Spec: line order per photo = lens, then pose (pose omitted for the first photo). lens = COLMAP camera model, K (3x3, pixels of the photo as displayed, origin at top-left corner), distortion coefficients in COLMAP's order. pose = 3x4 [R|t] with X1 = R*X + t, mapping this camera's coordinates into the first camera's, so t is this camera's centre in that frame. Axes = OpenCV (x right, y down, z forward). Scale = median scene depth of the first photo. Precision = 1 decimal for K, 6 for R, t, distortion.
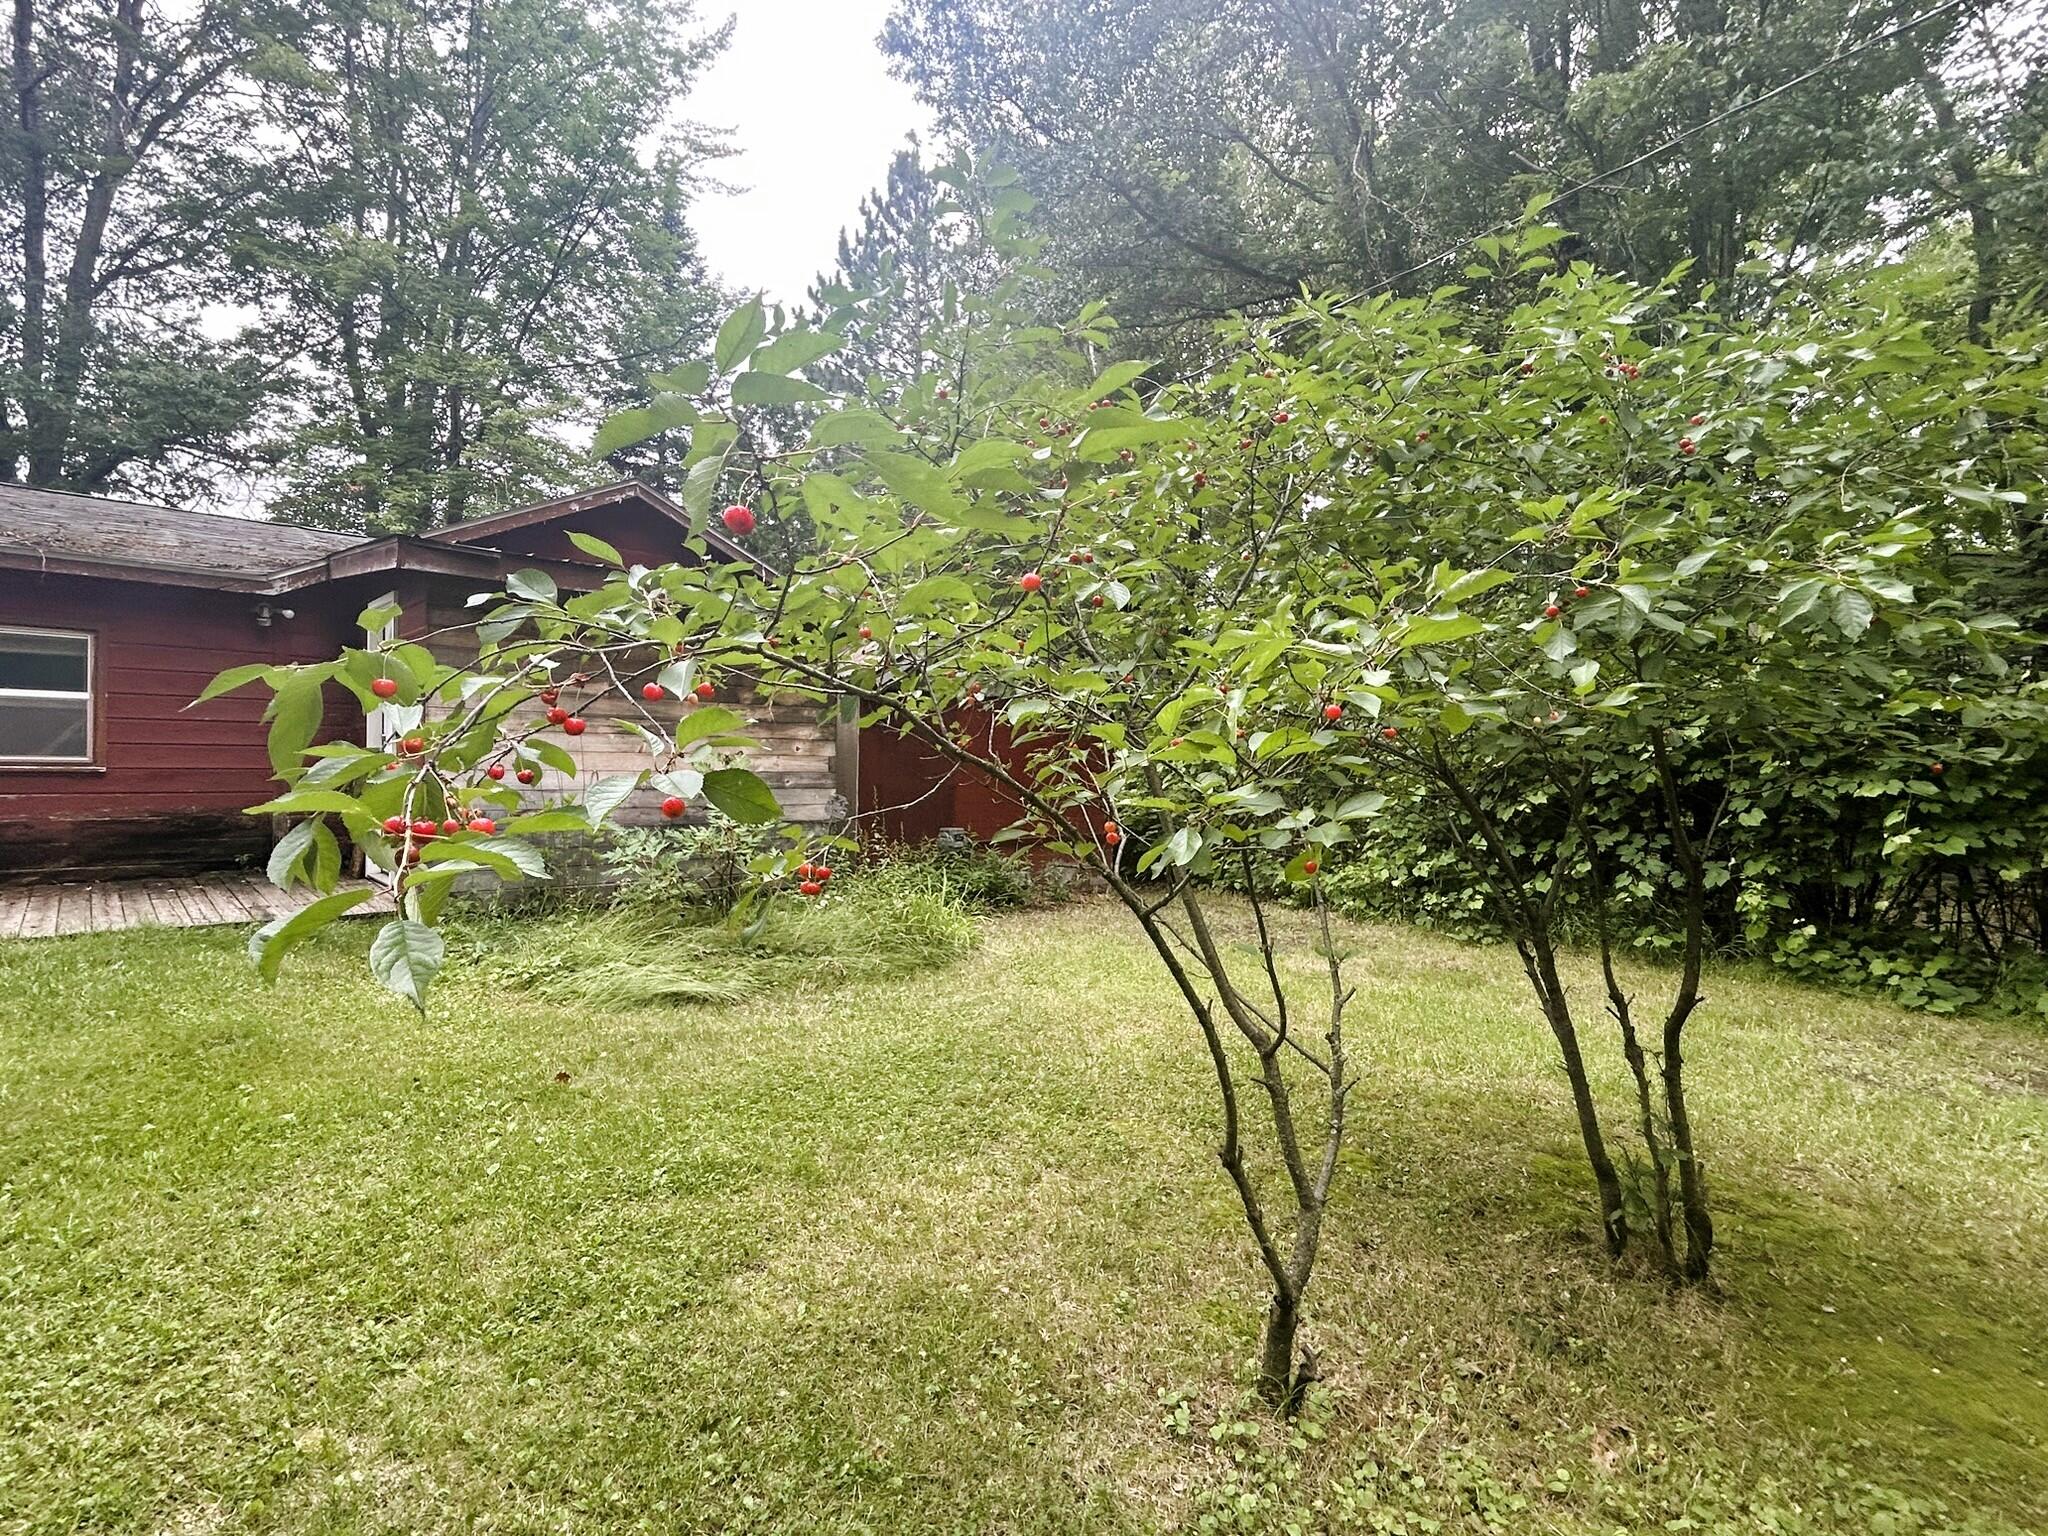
lens RADIAL K [[1011.5, 0, 1024.4], [0, 1011.5, 760.7], [0, 0, 1]] dist [-0.002323, -0.000167]
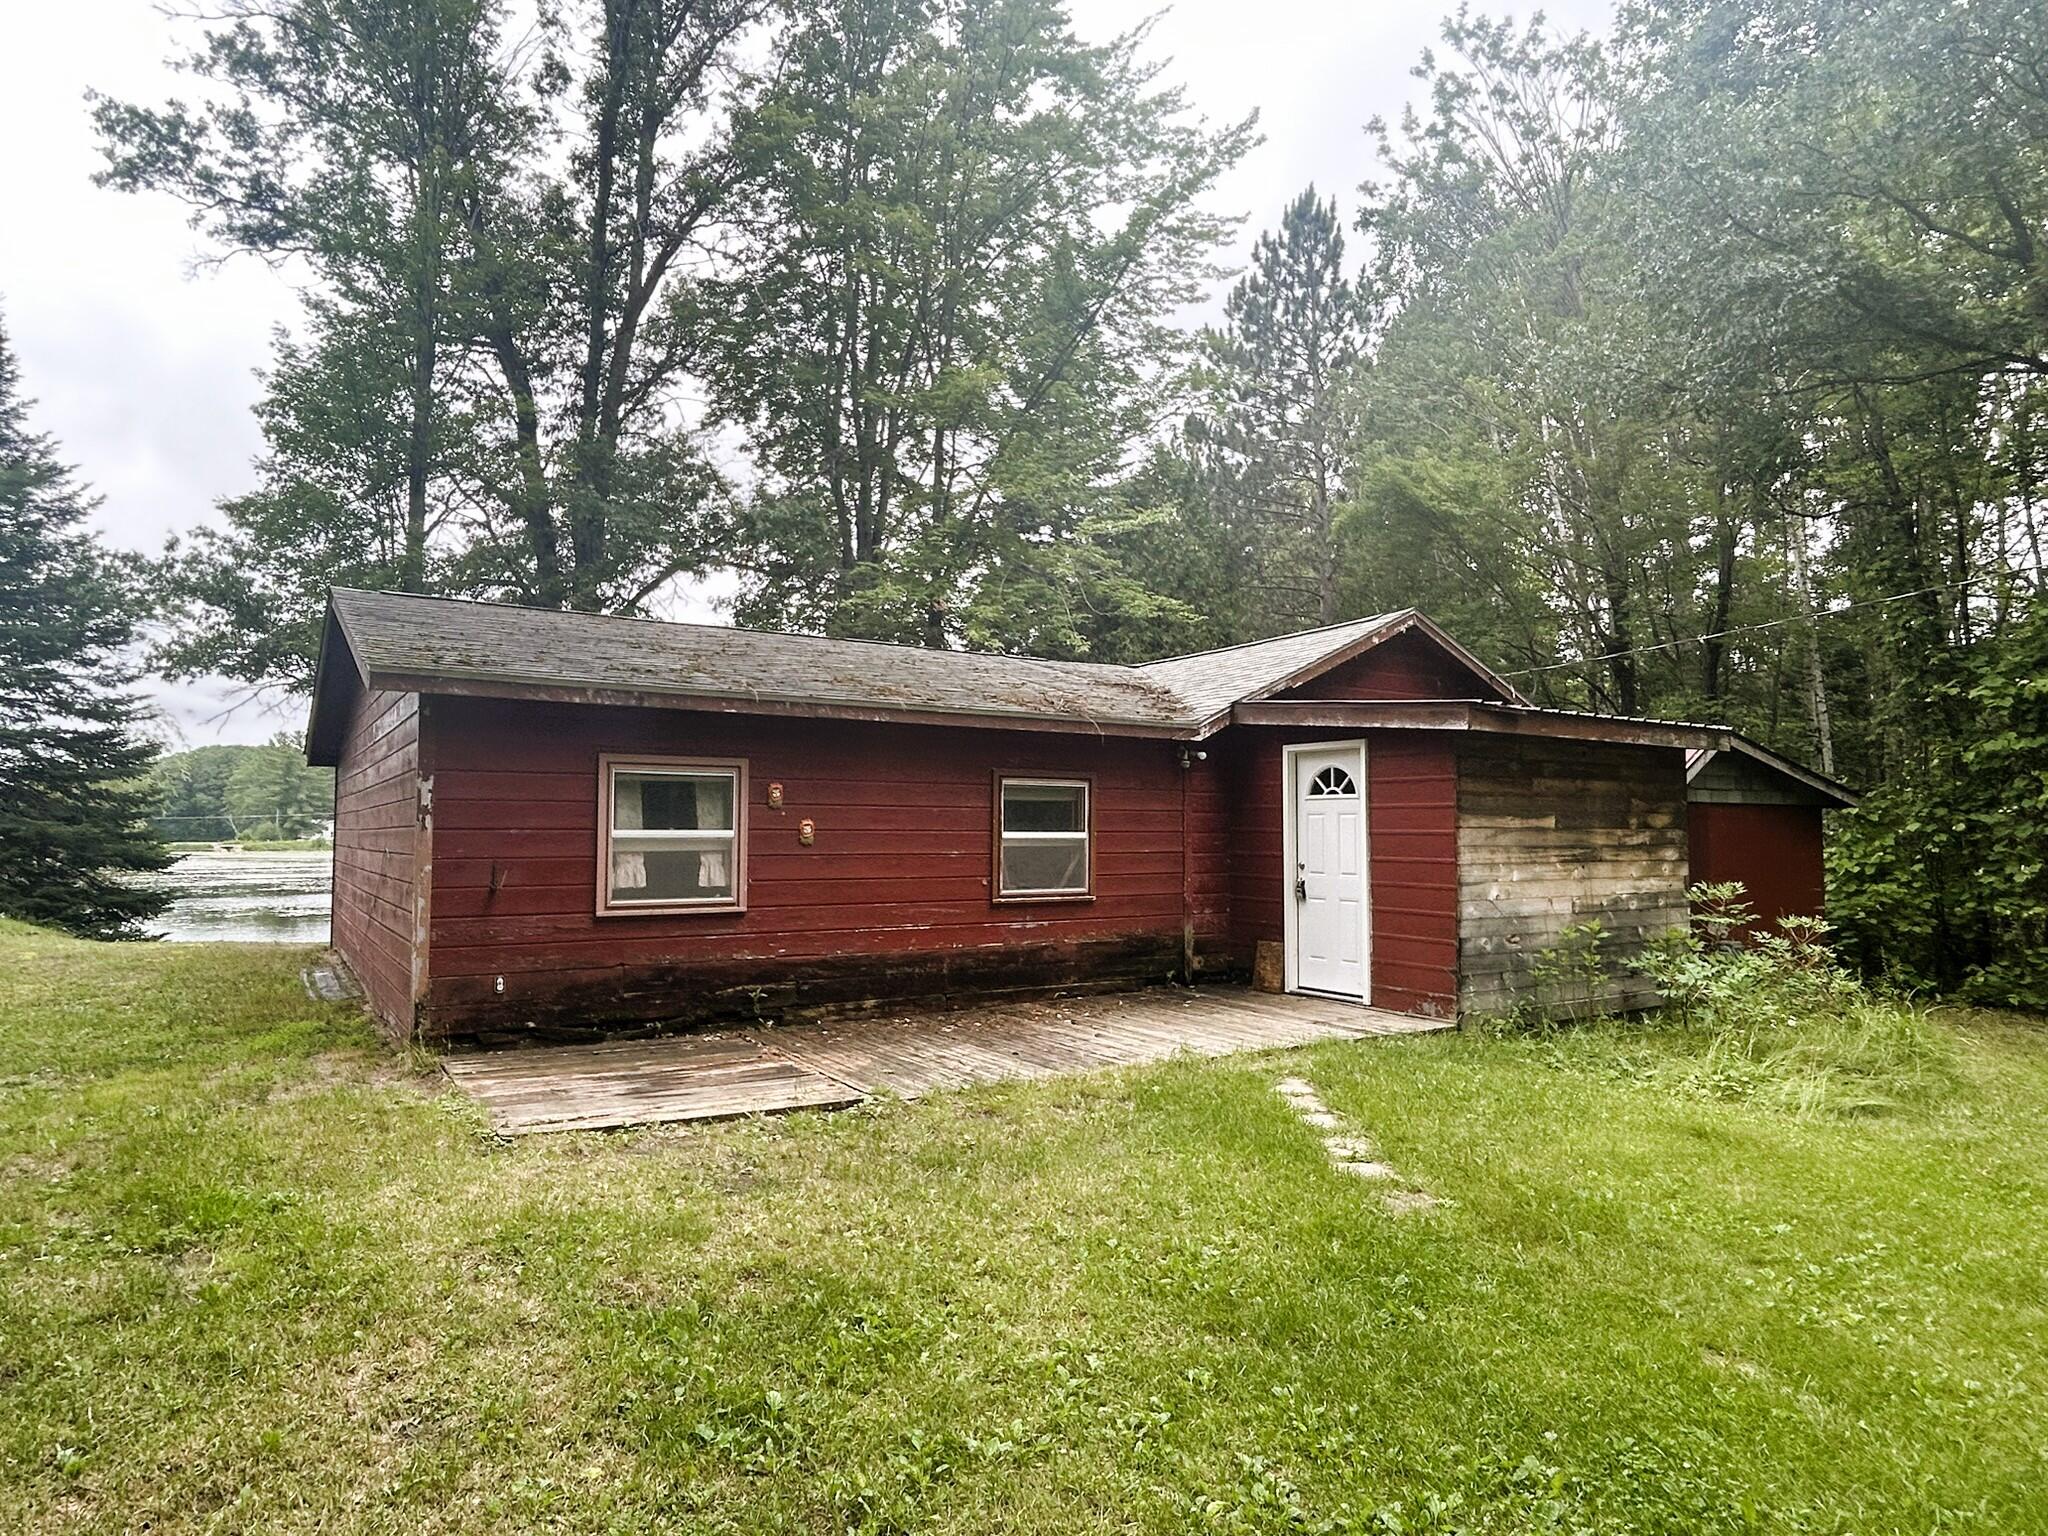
lens RADIAL K [[1217.2, 0, 1019.2], [0, 1217.2, 769.8], [0, 0, 1]] dist [-0.027650, -0.001407]
pose [[0.985230, -0.023426, -0.169629, -0.676172], [0.014049, 0.998317, -0.056269, -0.054653], [0.170661, 0.053055, 0.983900, -0.350871]]
